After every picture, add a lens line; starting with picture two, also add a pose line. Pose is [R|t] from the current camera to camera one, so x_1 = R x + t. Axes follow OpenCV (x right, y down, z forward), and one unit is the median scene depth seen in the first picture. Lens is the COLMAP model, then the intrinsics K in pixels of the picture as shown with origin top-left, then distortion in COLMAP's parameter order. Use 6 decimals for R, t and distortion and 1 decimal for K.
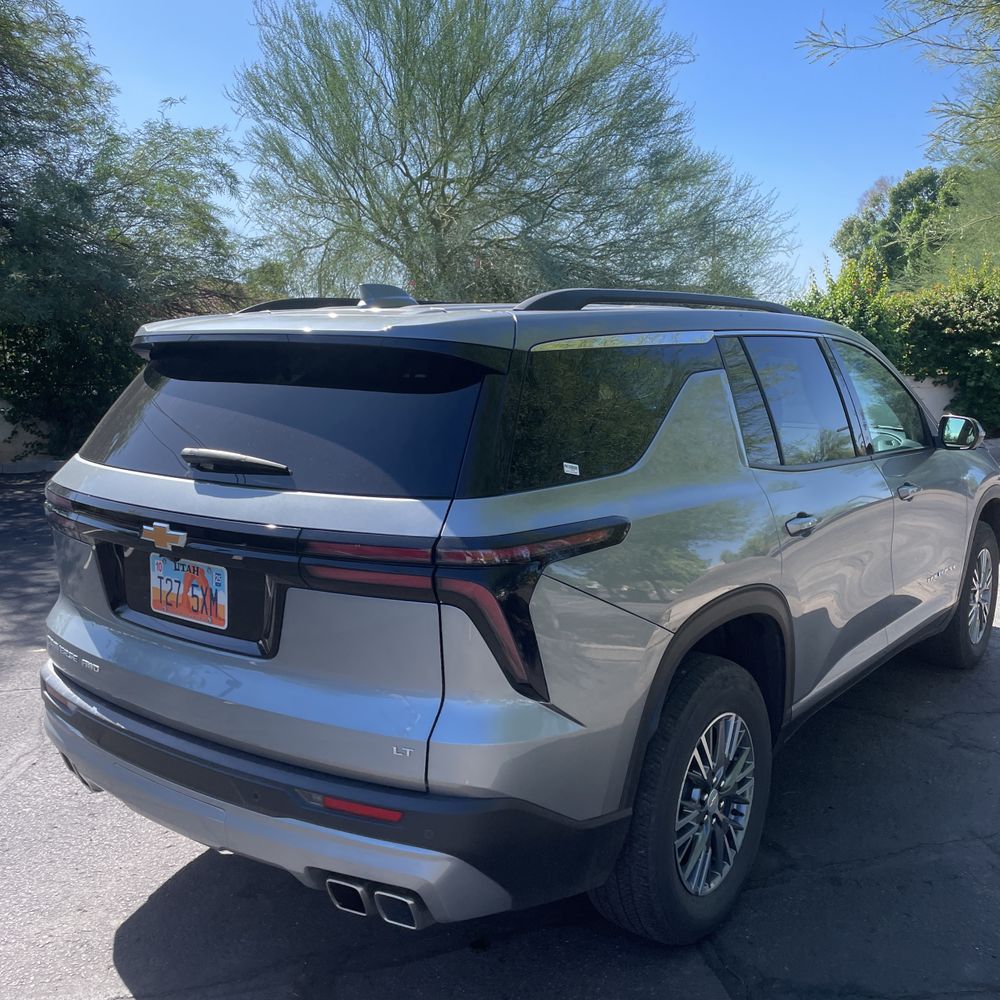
lens RADIAL K [[981.7, 0, 500.0], [0, 981.7, 500.0], [0, 0, 1]] dist [0.090790, -0.126704]
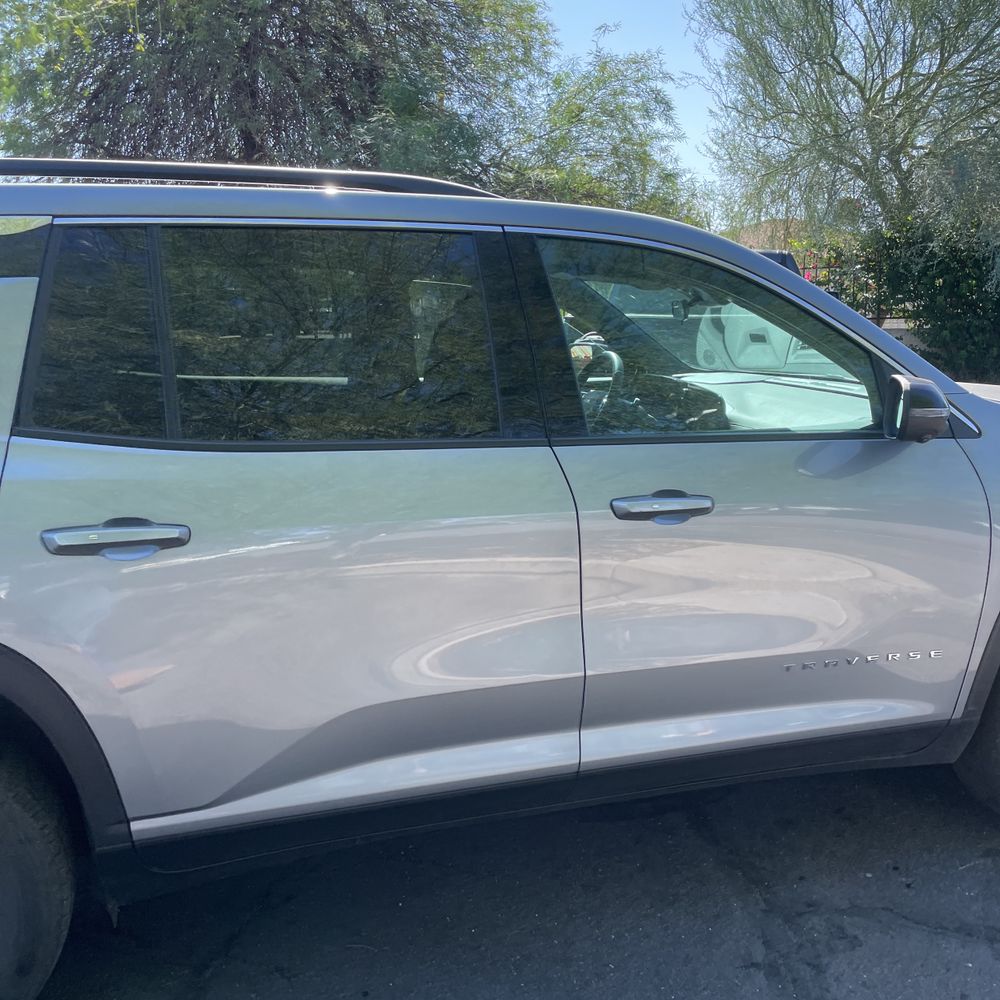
lens RADIAL K [[981.7, 0, 500.0], [0, 981.7, 500.0], [0, 0, 1]] dist [0.090790, -0.126704]
pose [[0.832028, 0.103207, -0.545048, 0.617082], [-0.072901, 0.994362, 0.077001, -0.045280], [0.549922, -0.024332, 0.834861, 0.463332]]
